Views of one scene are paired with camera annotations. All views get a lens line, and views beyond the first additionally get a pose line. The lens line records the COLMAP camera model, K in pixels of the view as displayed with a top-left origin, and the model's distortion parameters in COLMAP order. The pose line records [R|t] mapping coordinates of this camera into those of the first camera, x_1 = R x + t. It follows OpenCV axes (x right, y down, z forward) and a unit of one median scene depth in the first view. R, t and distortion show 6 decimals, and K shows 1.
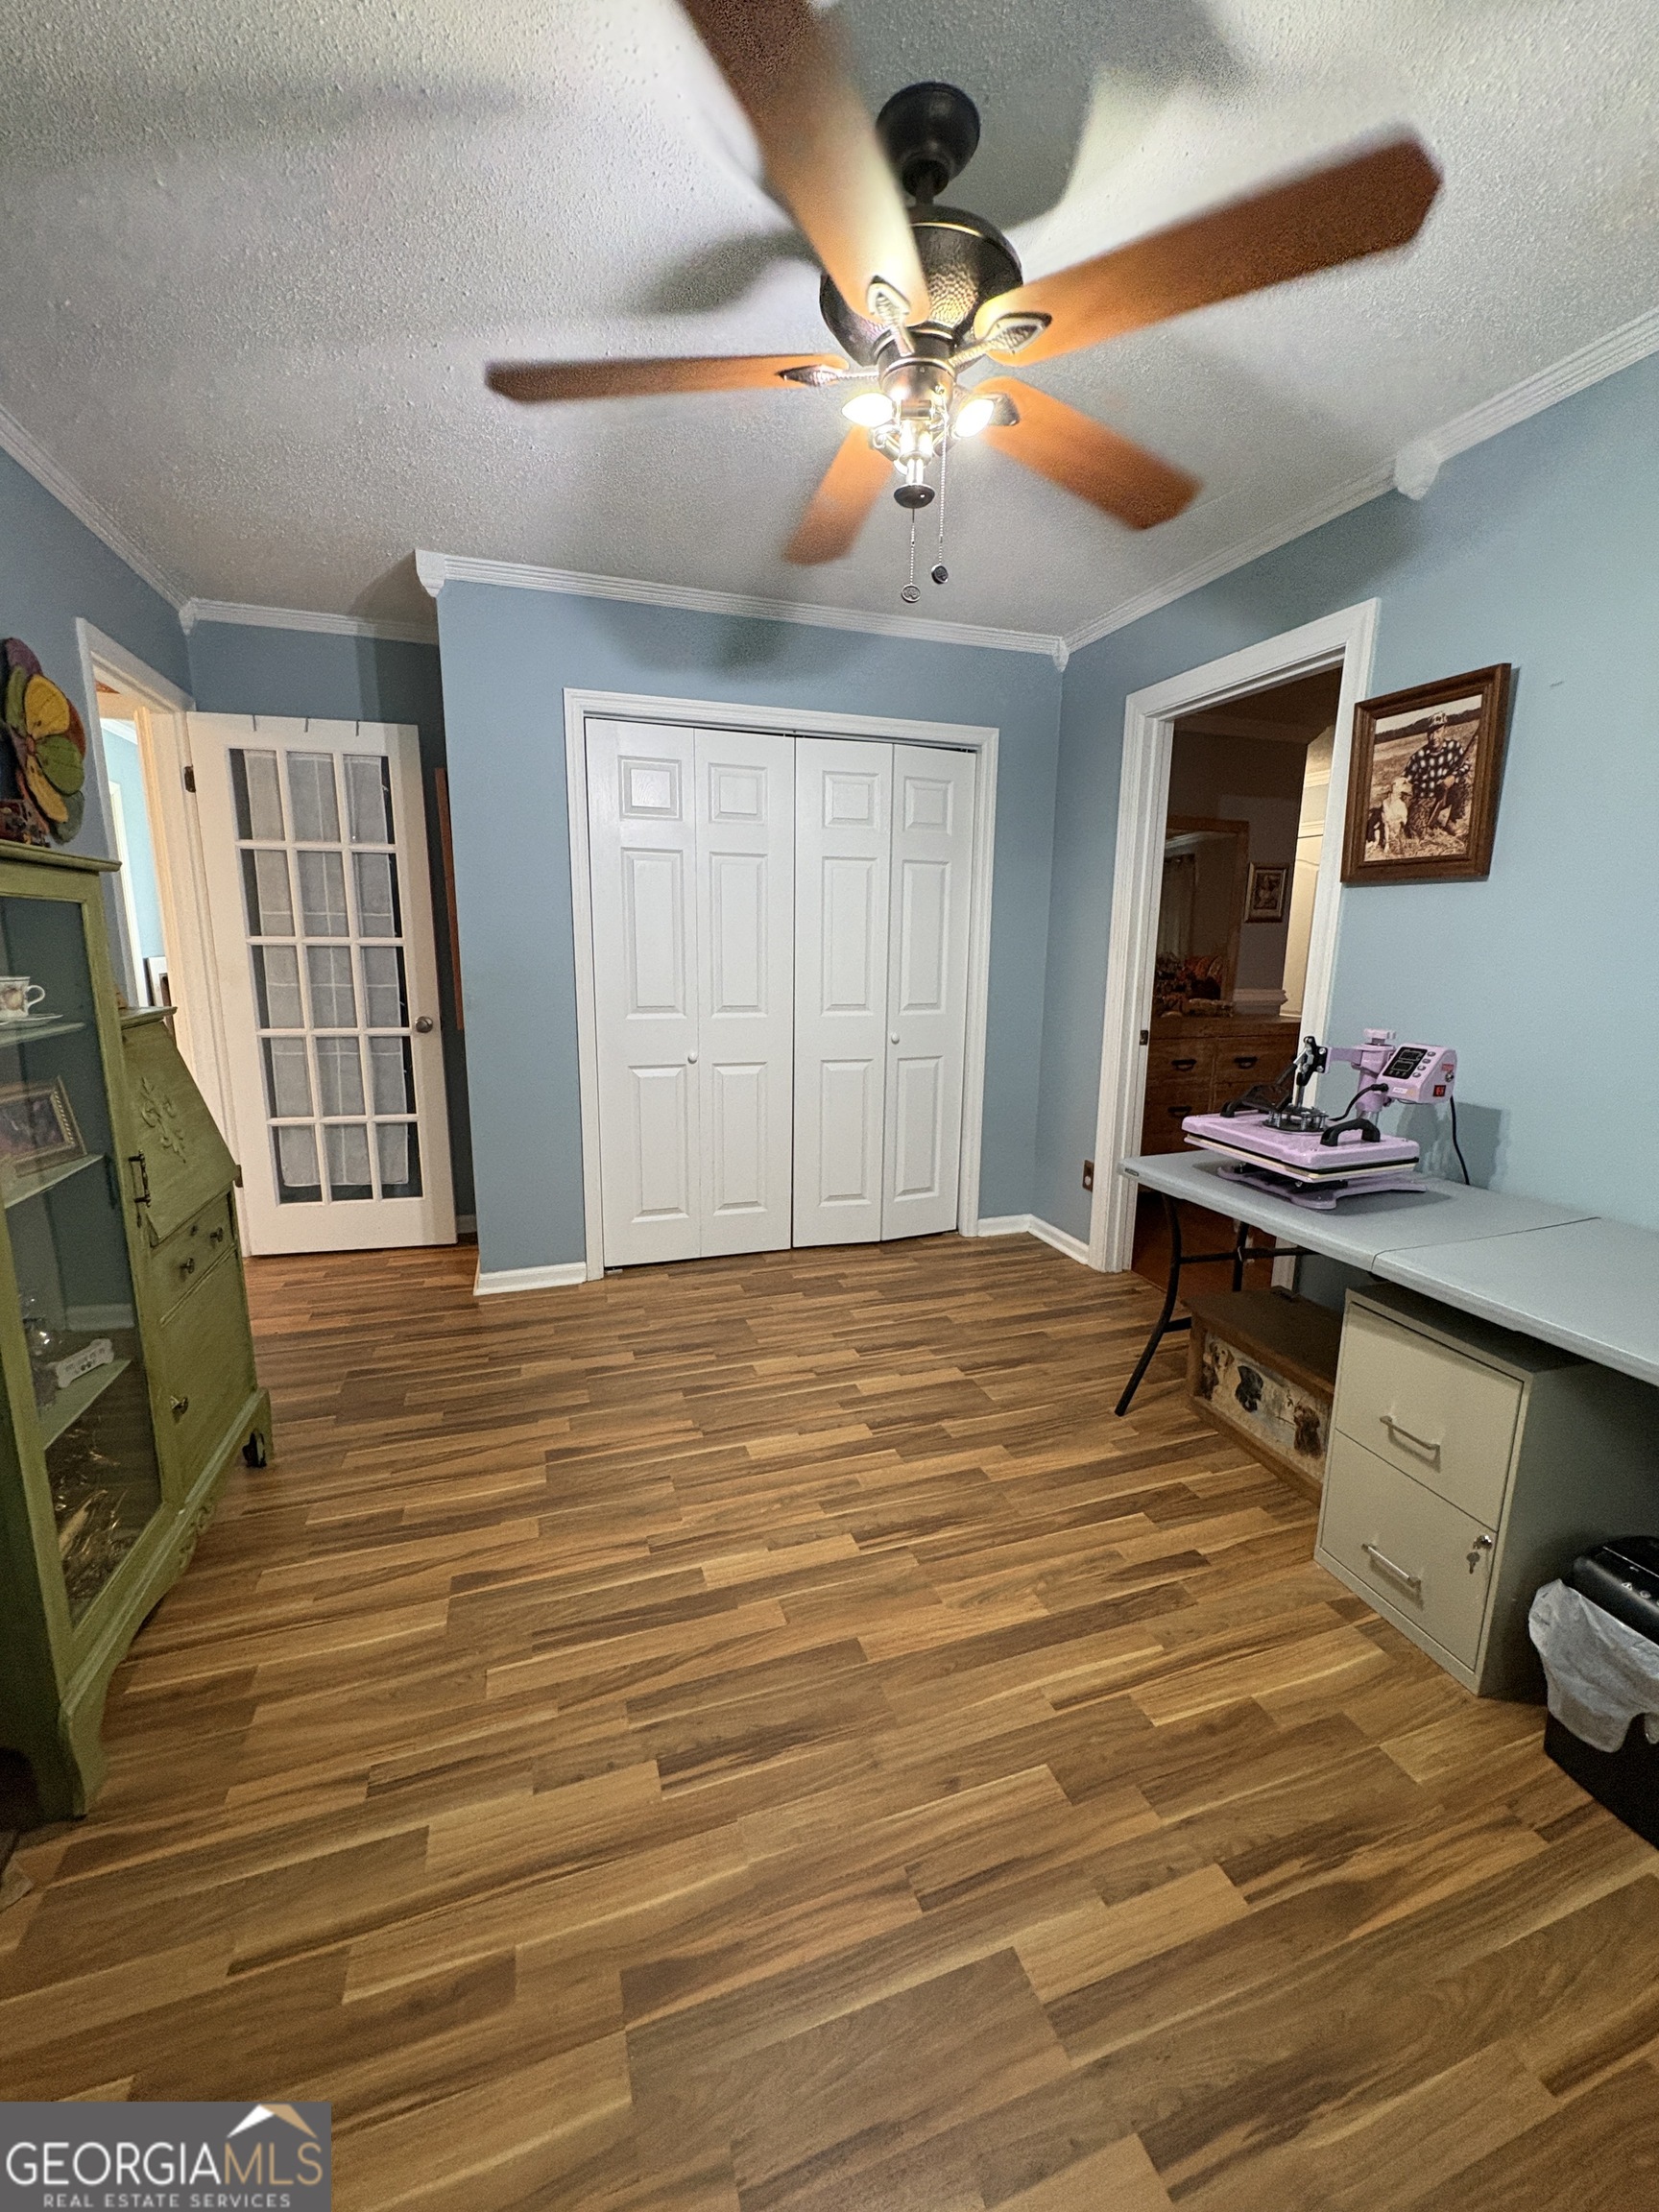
lens RADIAL K [[881.1, 0, 839.9], [0, 881.1, 1102.3], [0, 0, 1]] dist [0.000651, 0.000132]
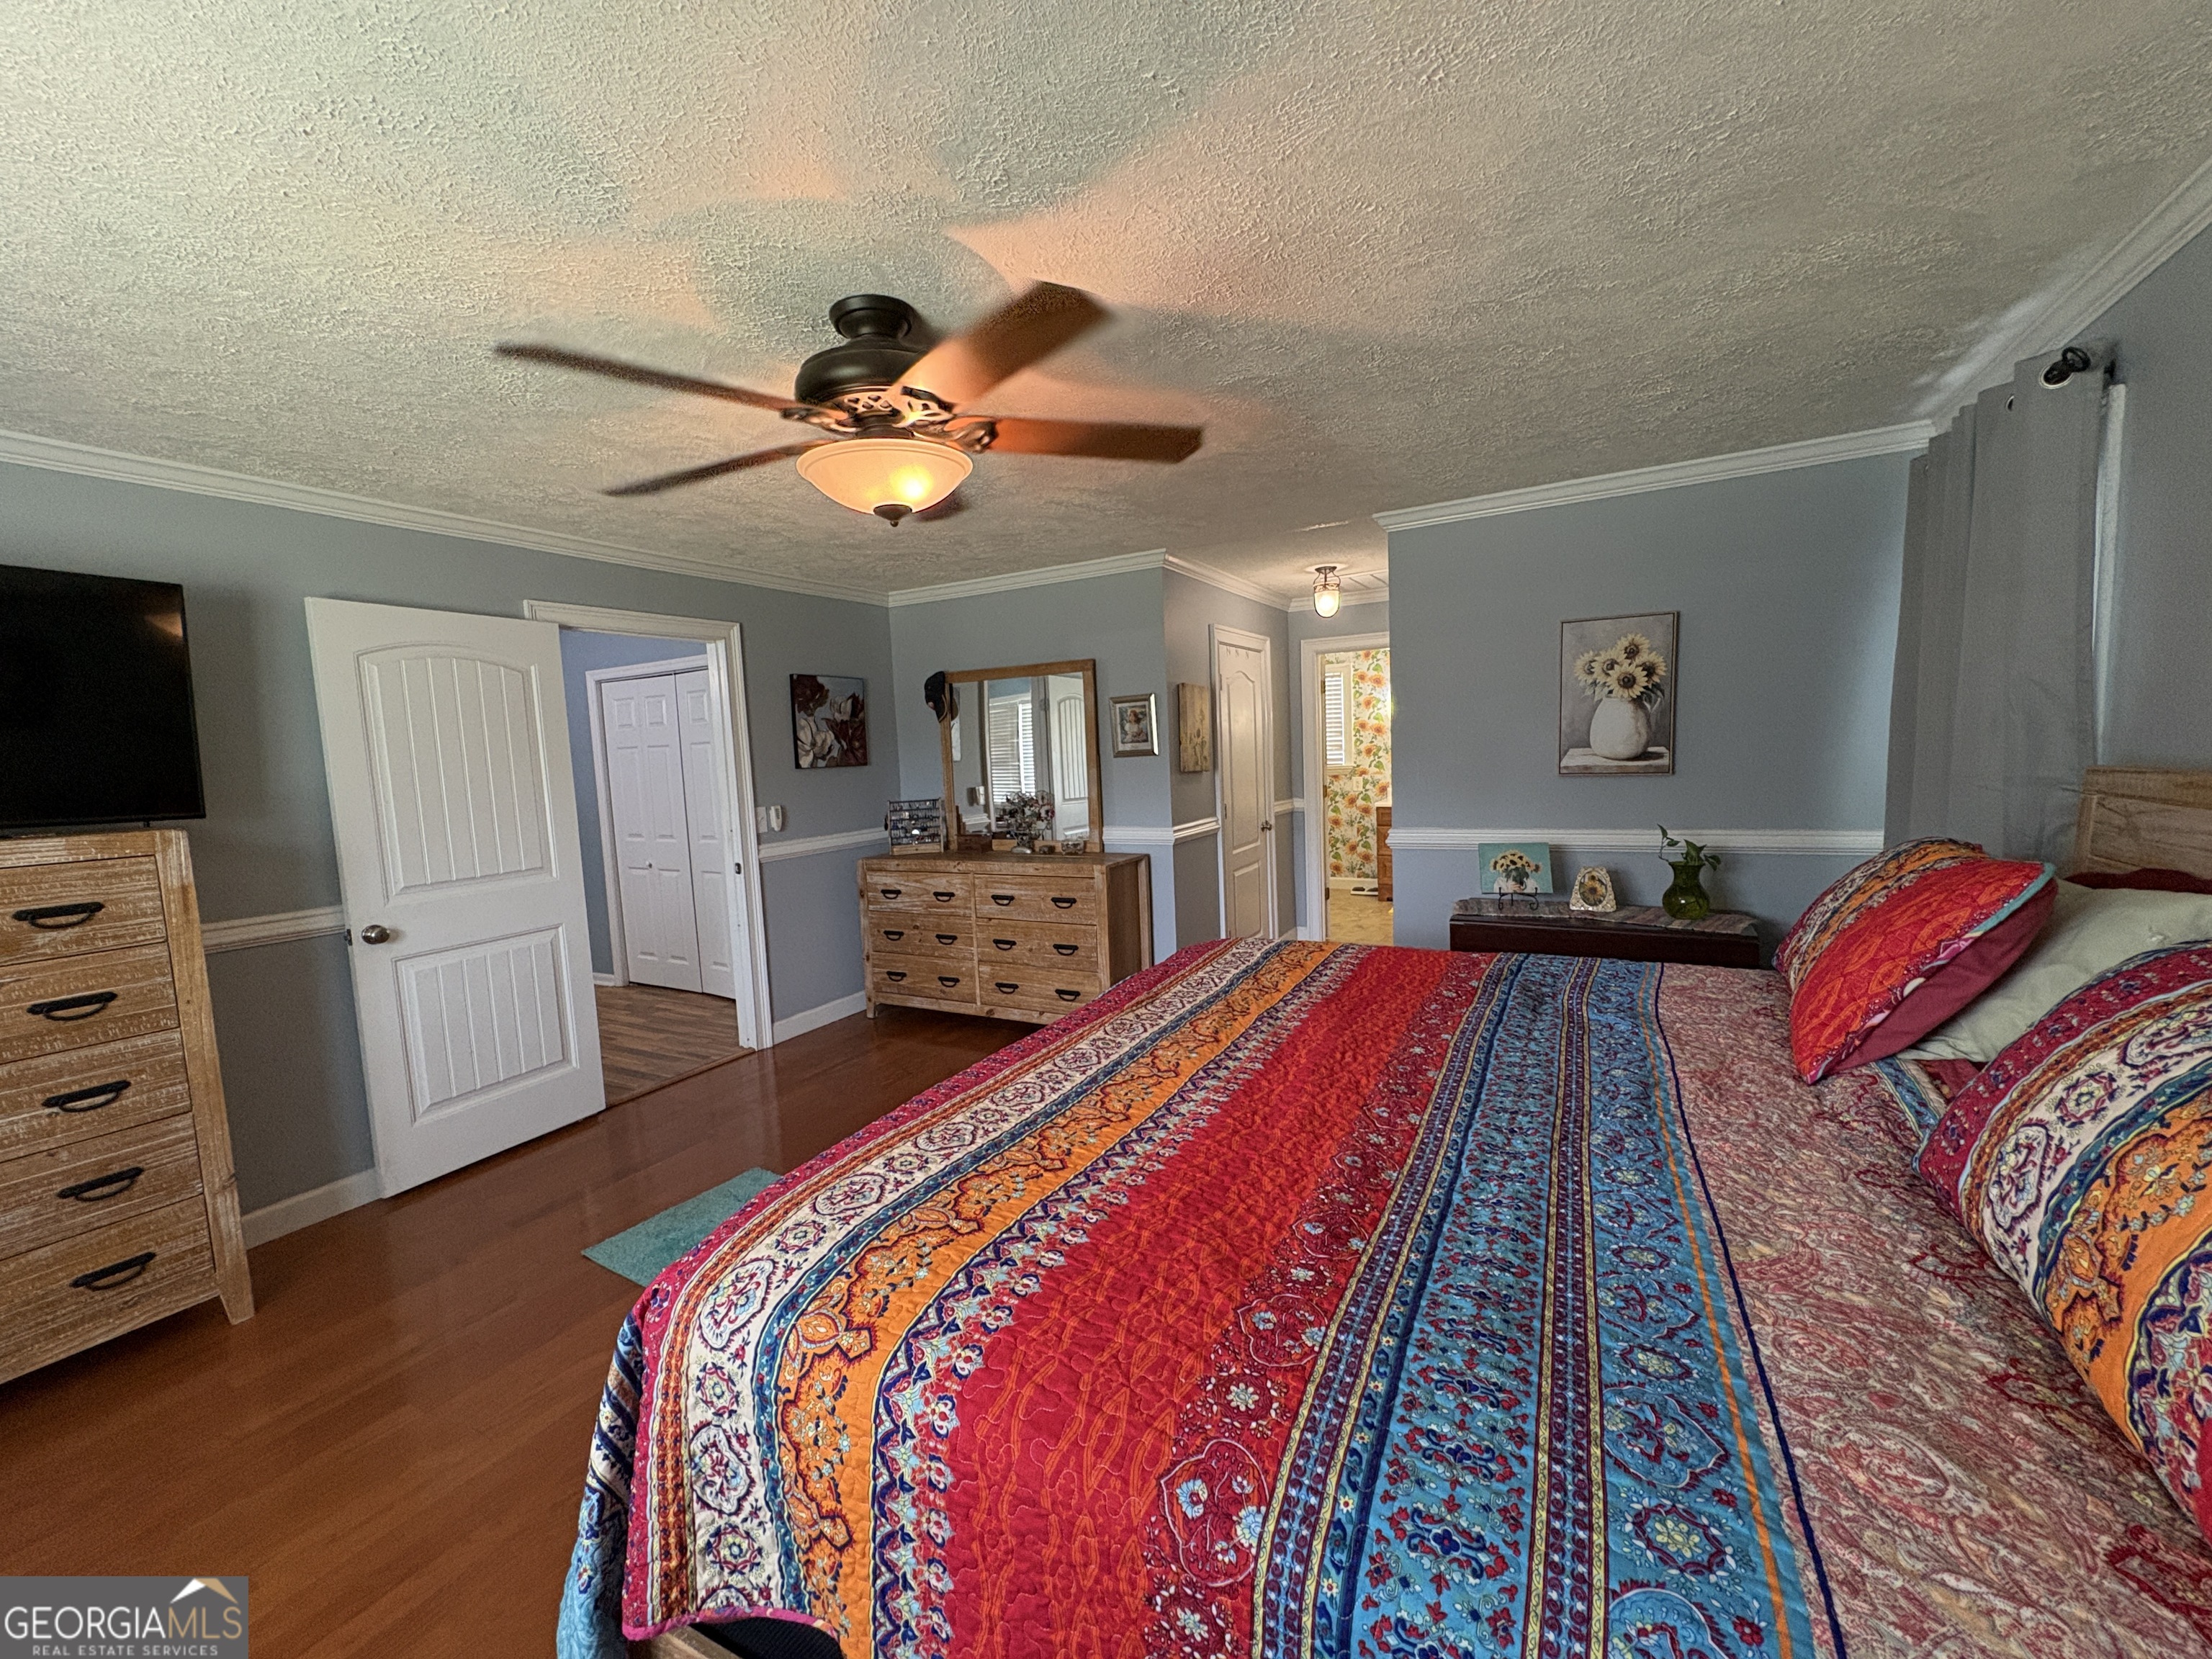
lens RADIAL K [[881.1, 0, 1099.9], [0, 881.1, 830.2], [0, 0, 1]] dist [0.000651, 0.000132]
pose [[0.663842, 0.024079, -0.747485, 1.432811], [-0.085145, 0.995416, -0.043552, -0.100238], [0.743010, 0.092556, 0.662850, 0.437883]]
